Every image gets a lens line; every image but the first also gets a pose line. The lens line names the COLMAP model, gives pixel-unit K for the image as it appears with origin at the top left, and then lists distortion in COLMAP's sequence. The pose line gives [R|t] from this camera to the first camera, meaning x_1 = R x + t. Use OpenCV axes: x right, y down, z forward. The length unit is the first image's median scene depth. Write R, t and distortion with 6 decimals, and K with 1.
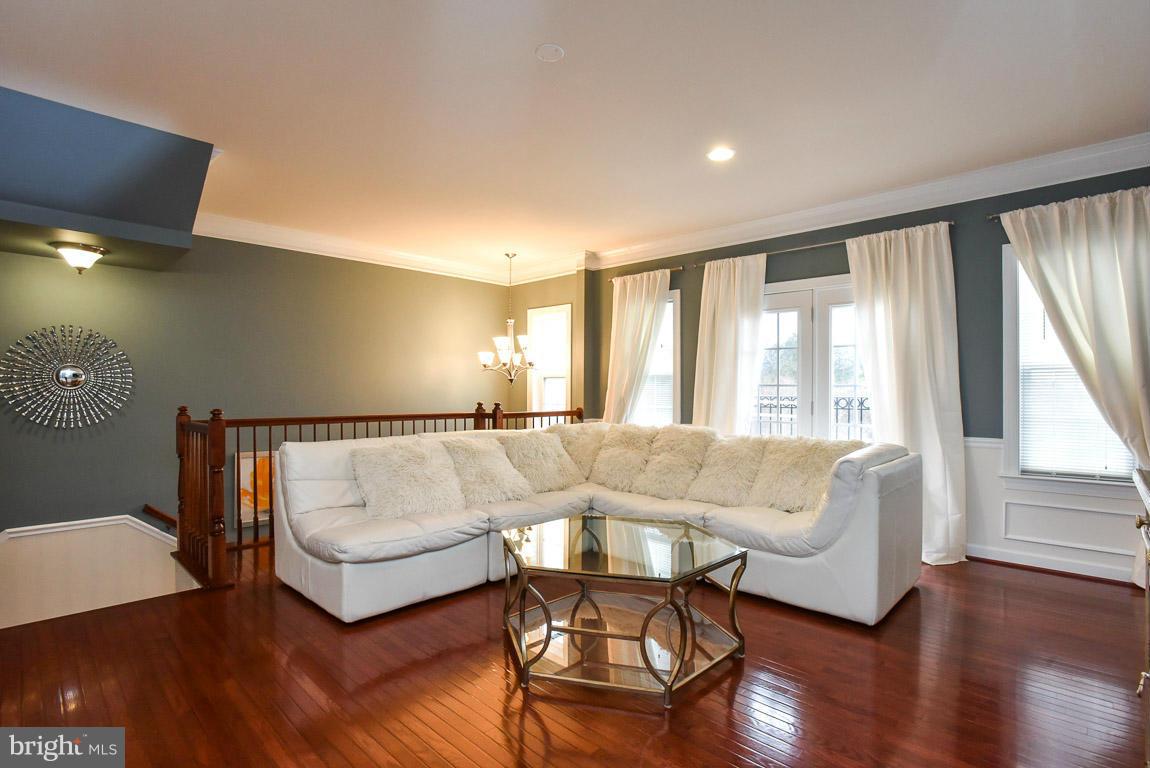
lens RADIAL K [[569.1, 0, 579.4], [0, 569.1, 390.0], [0, 0, 1]] dist [-0.045768, 0.019293]
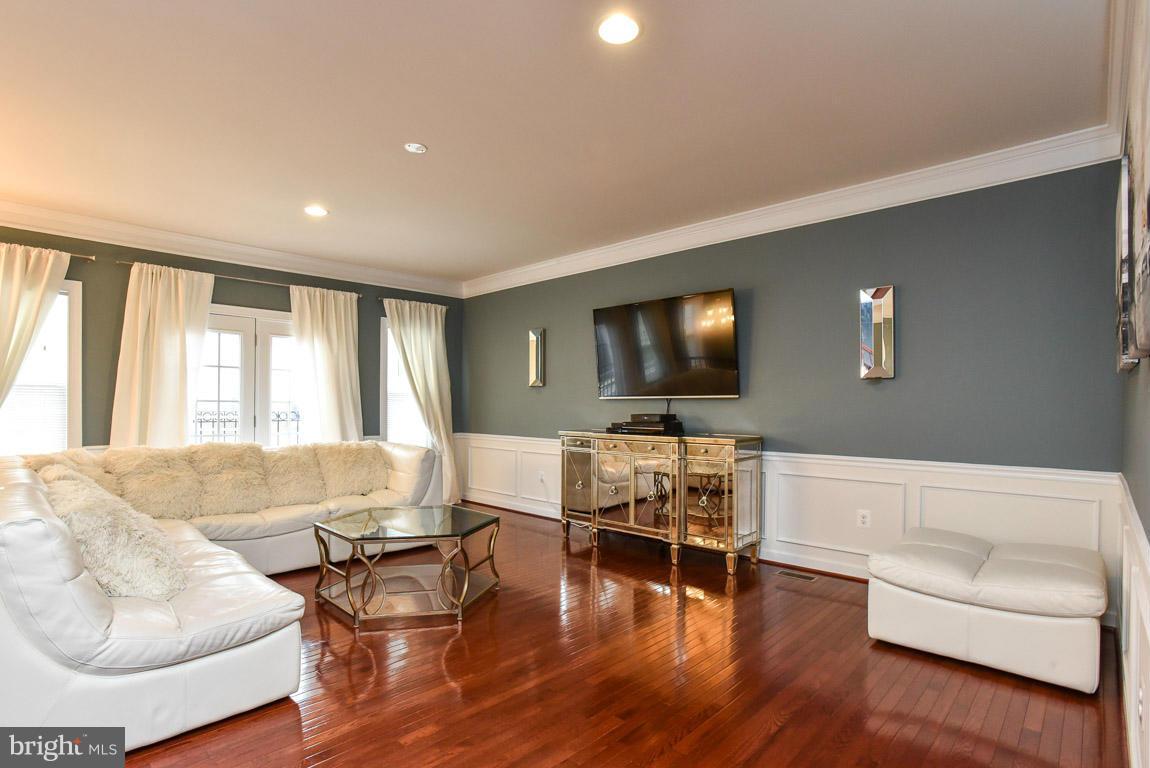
lens RADIAL K [[569.1, 0, 570.0], [0, 569.1, 402.6], [0, 0, 1]] dist [-0.045768, 0.019293]
pose [[0.027385, -0.000231, 0.999625, -0.685986], [-0.004922, 0.999988, 0.000365, -0.008683], [-0.999613, -0.004930, 0.027383, 0.308080]]
